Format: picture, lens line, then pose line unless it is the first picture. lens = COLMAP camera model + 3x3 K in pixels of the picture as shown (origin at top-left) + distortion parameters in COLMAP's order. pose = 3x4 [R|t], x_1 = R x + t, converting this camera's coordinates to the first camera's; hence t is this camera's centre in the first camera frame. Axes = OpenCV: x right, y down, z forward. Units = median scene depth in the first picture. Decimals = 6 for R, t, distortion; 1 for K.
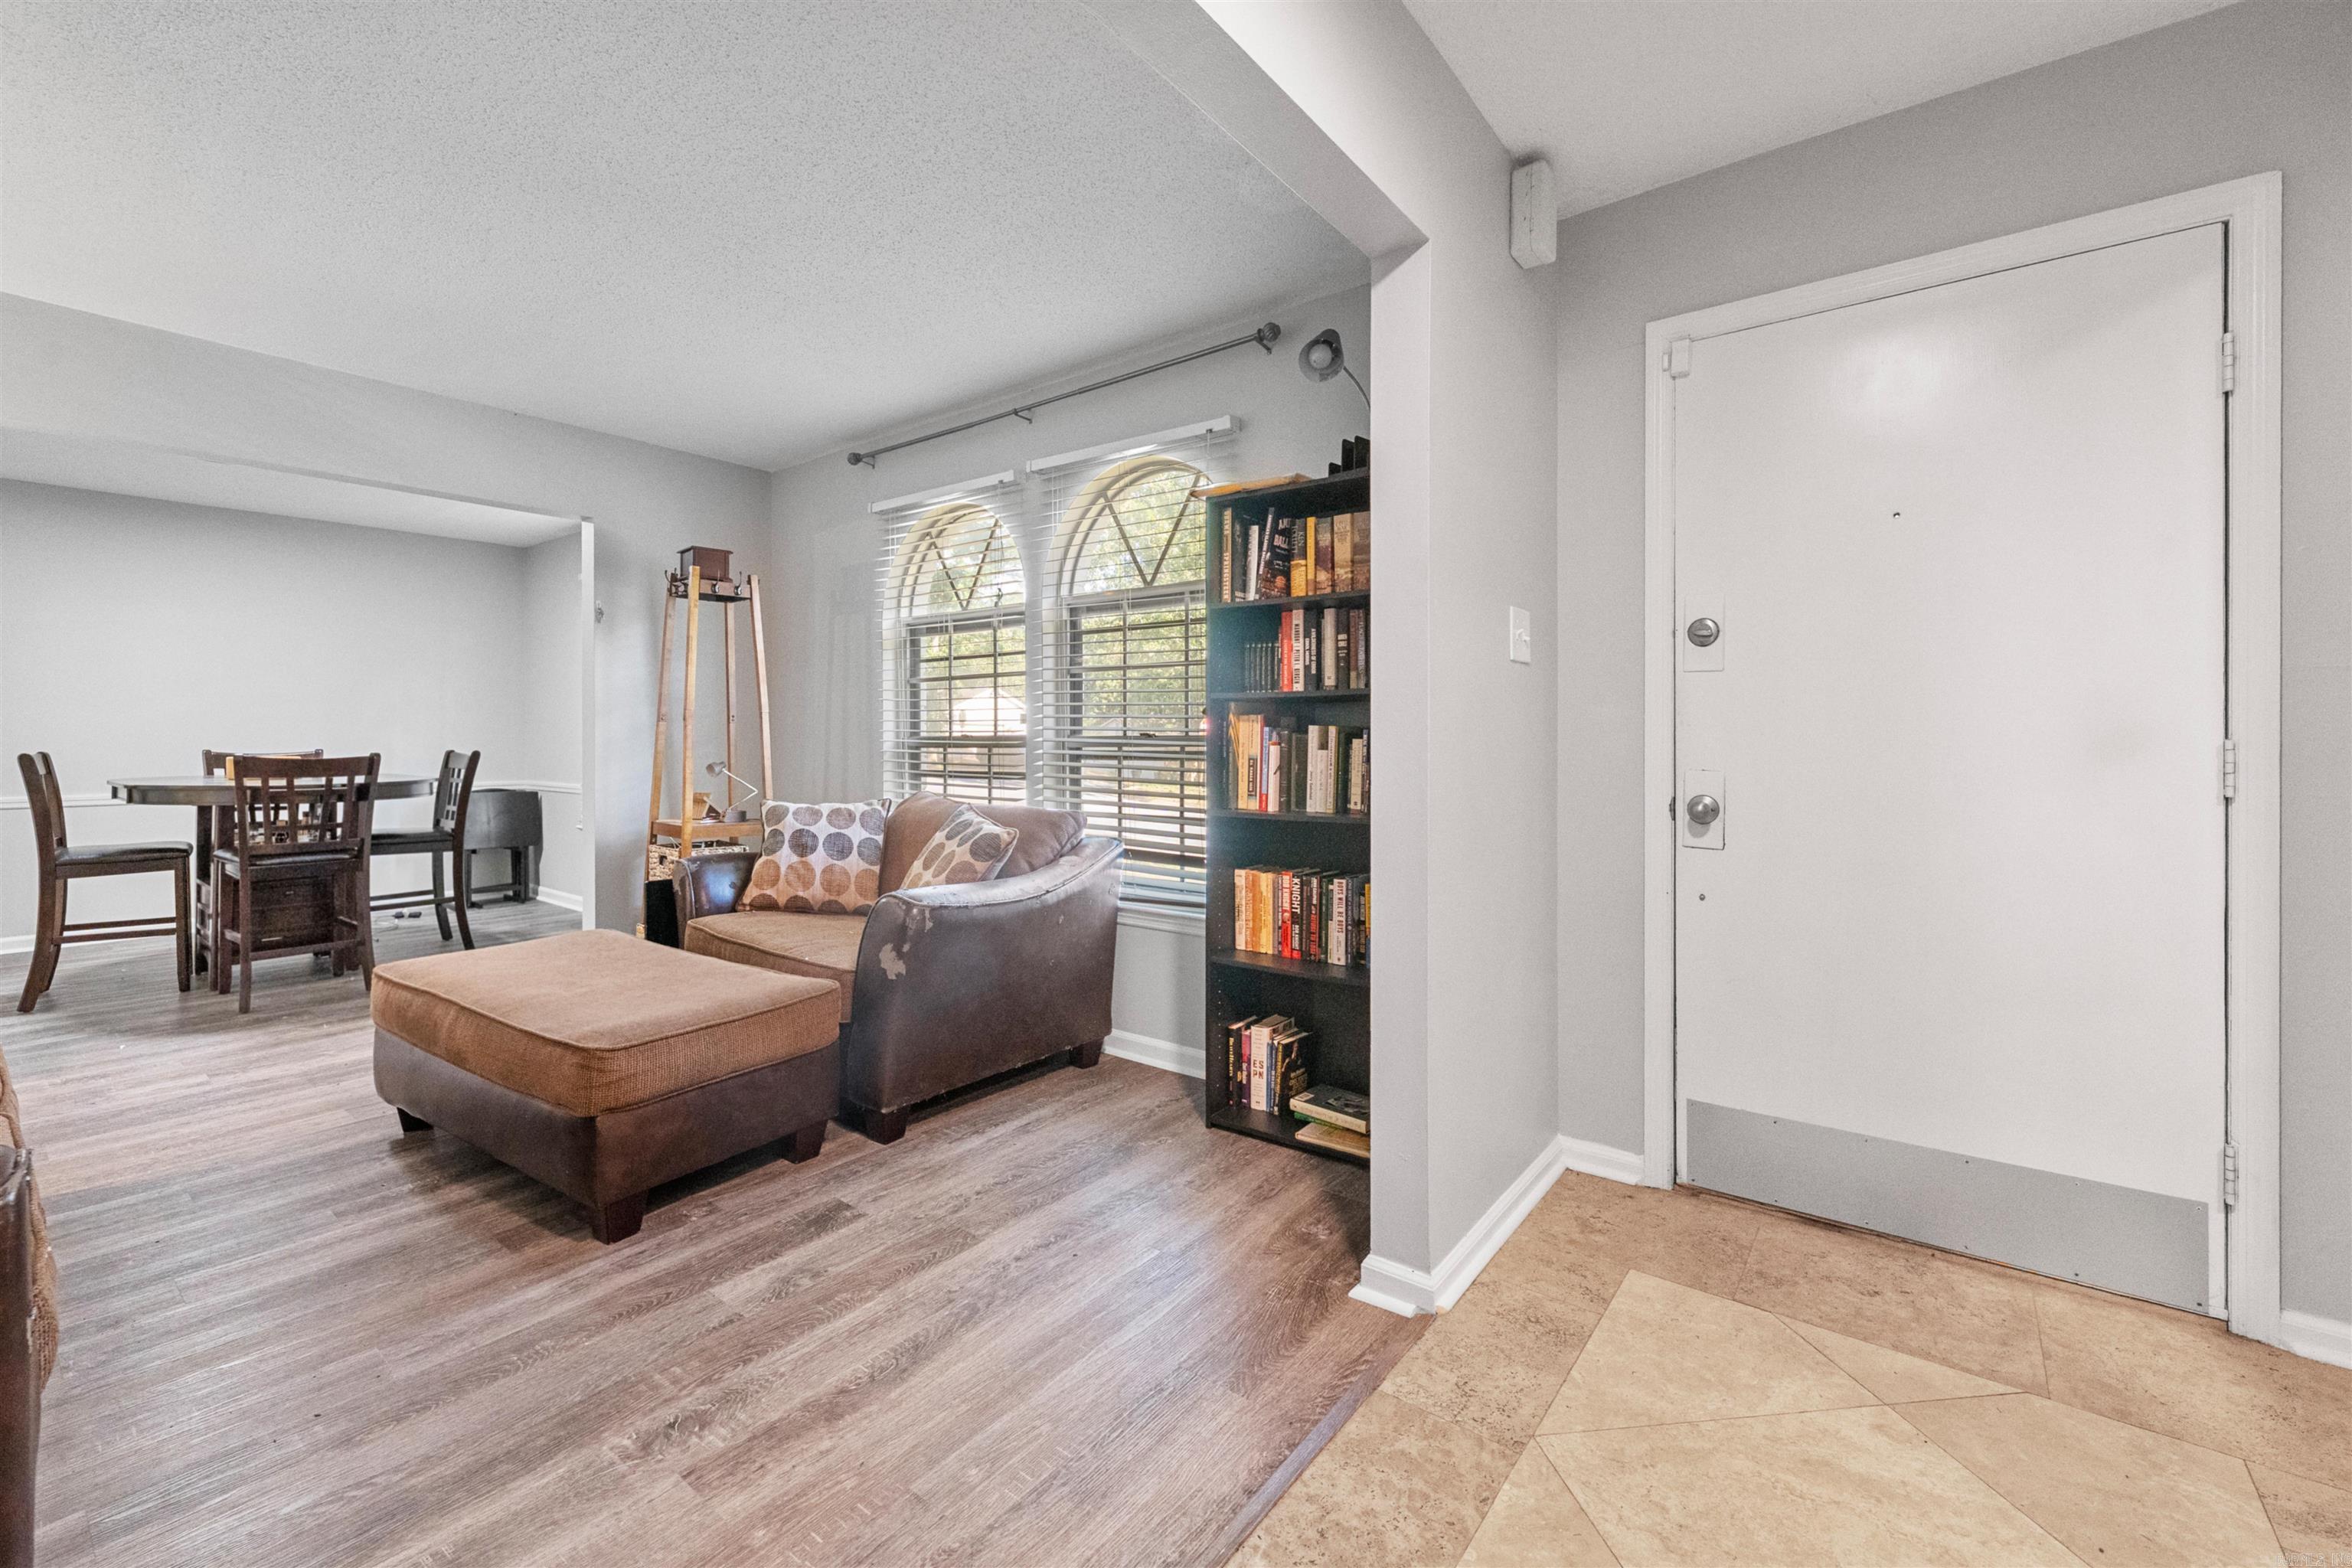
lens RADIAL K [[966.5, 0, 1174.6], [0, 966.5, 740.7], [0, 0, 1]] dist [0.003154, -0.002503]
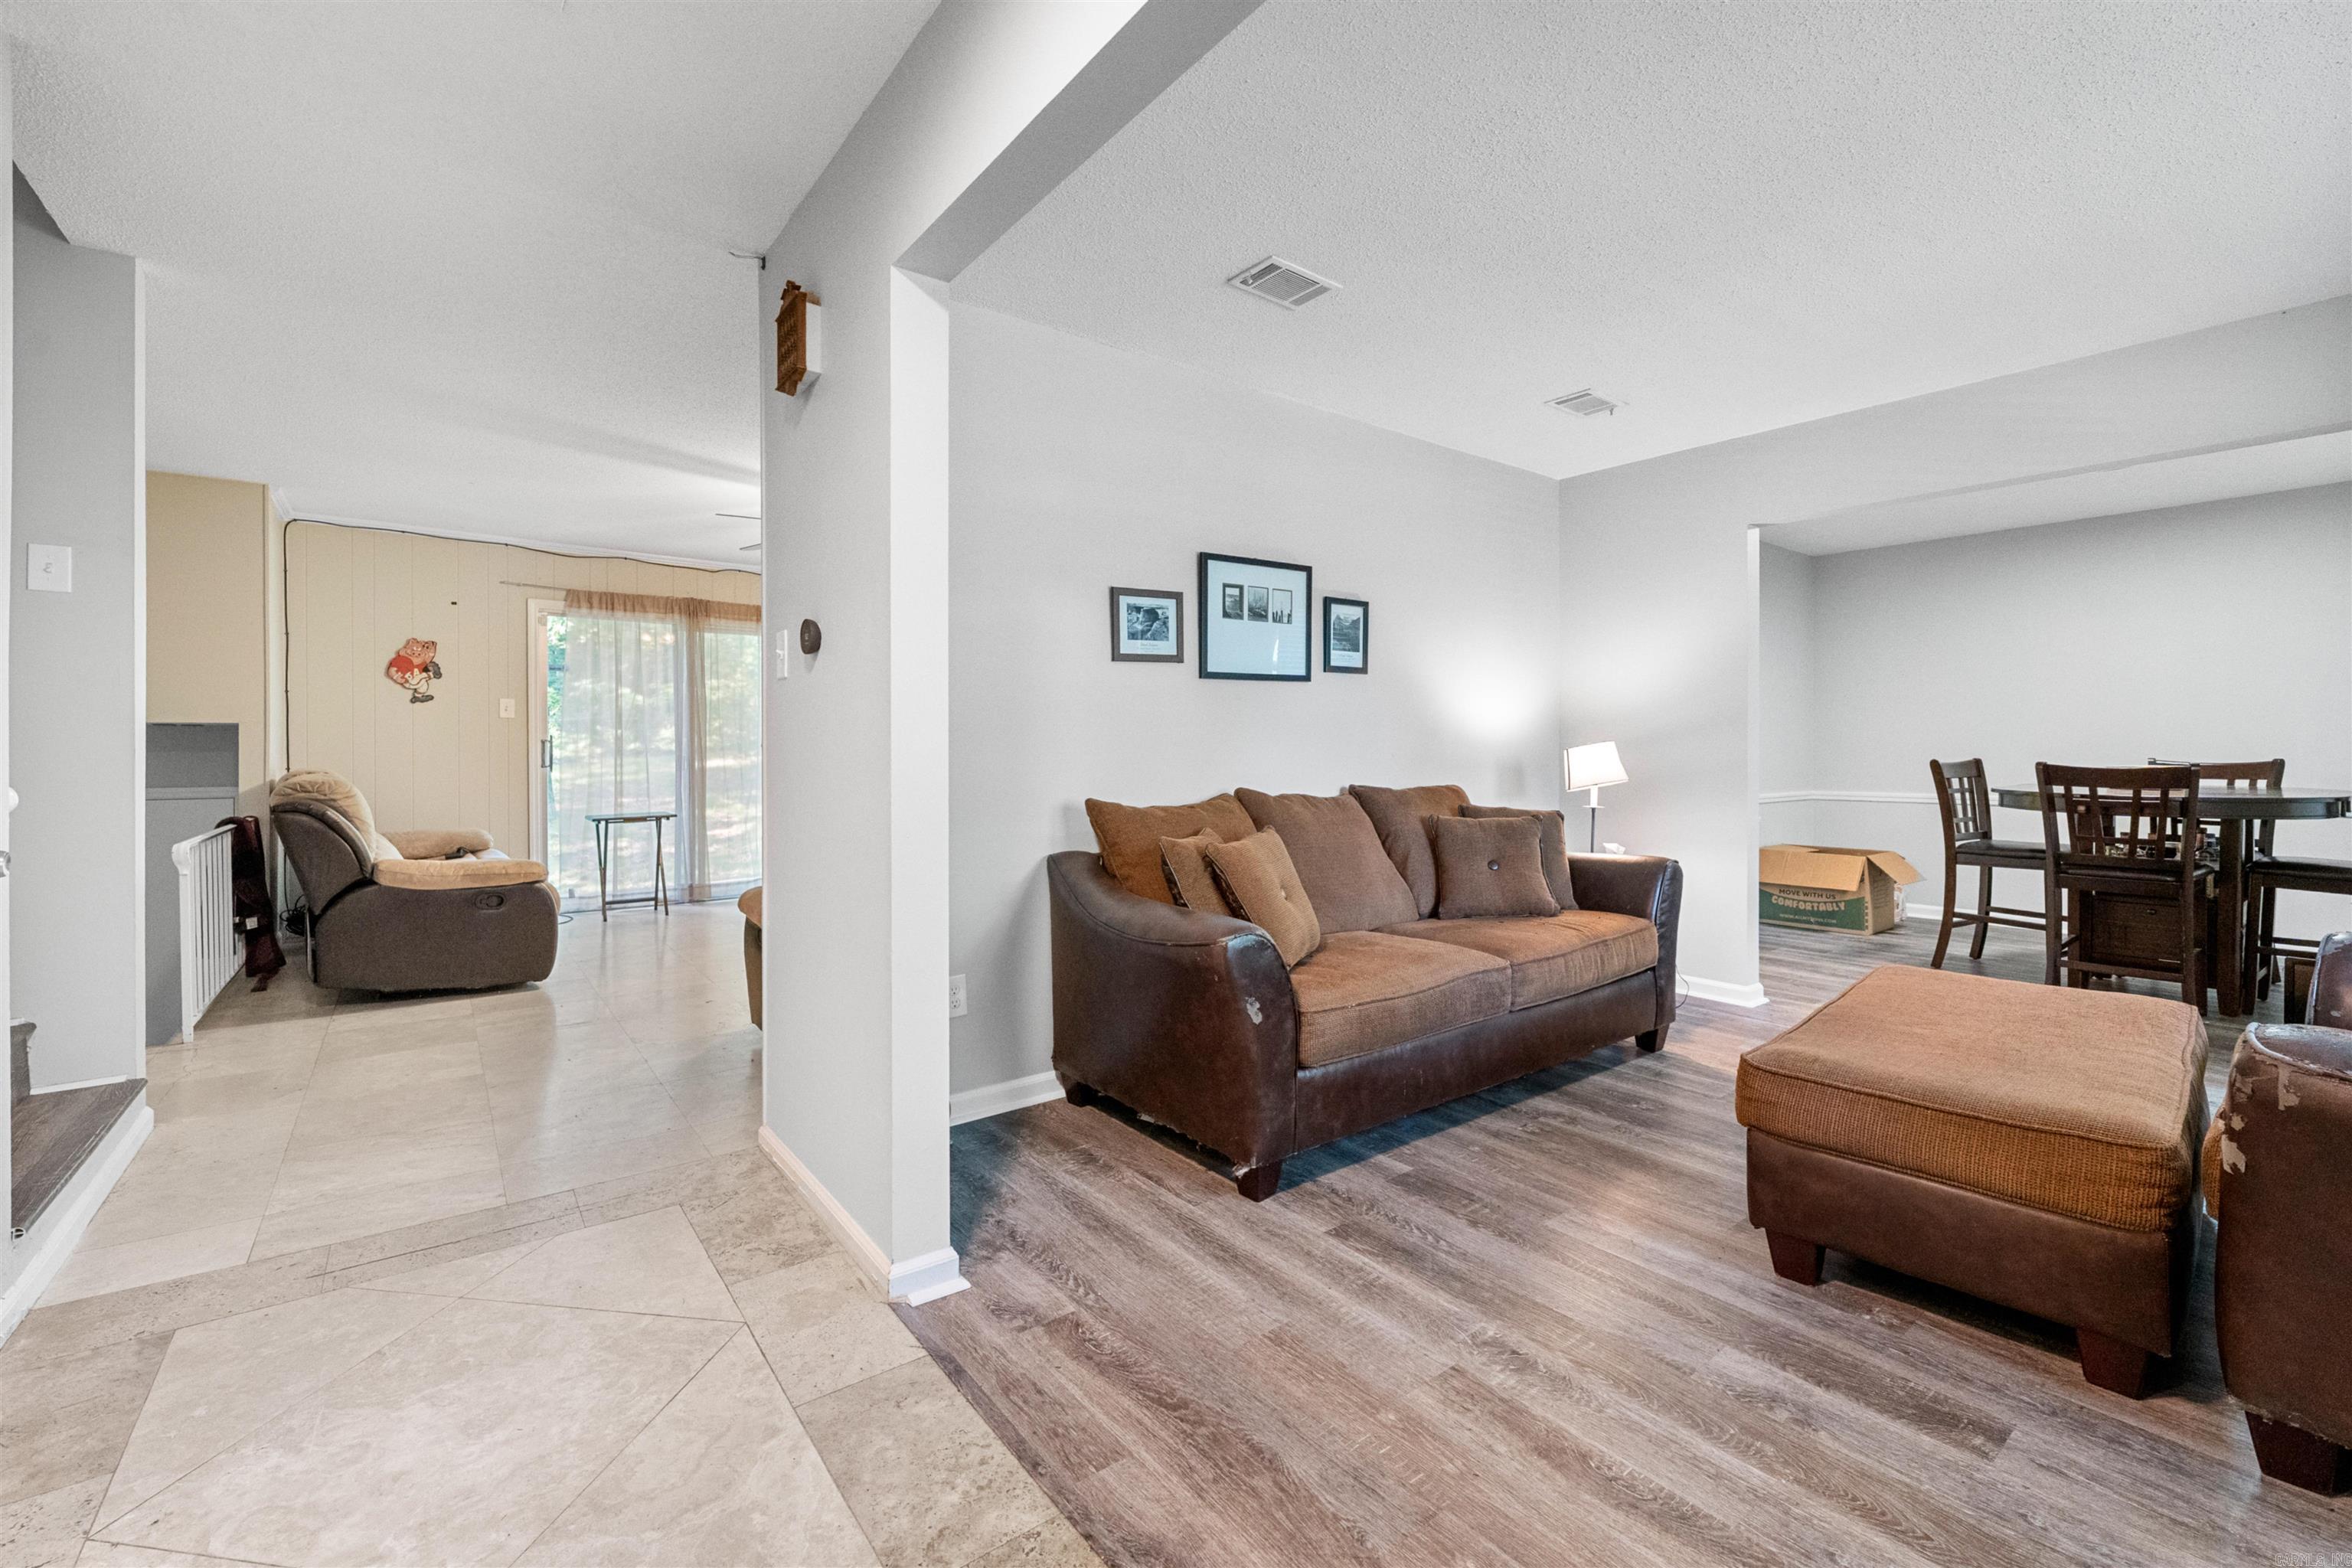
lens RADIAL K [[966.5, 0, 1153.0], [0, 966.5, 747.4], [0, 0, 1]] dist [0.003154, -0.002503]
pose [[-0.275166, -0.004441, -0.961387, 0.433847], [0.005393, 0.999966, -0.006163, -0.000745], [0.961382, -0.006880, -0.275133, 0.566107]]
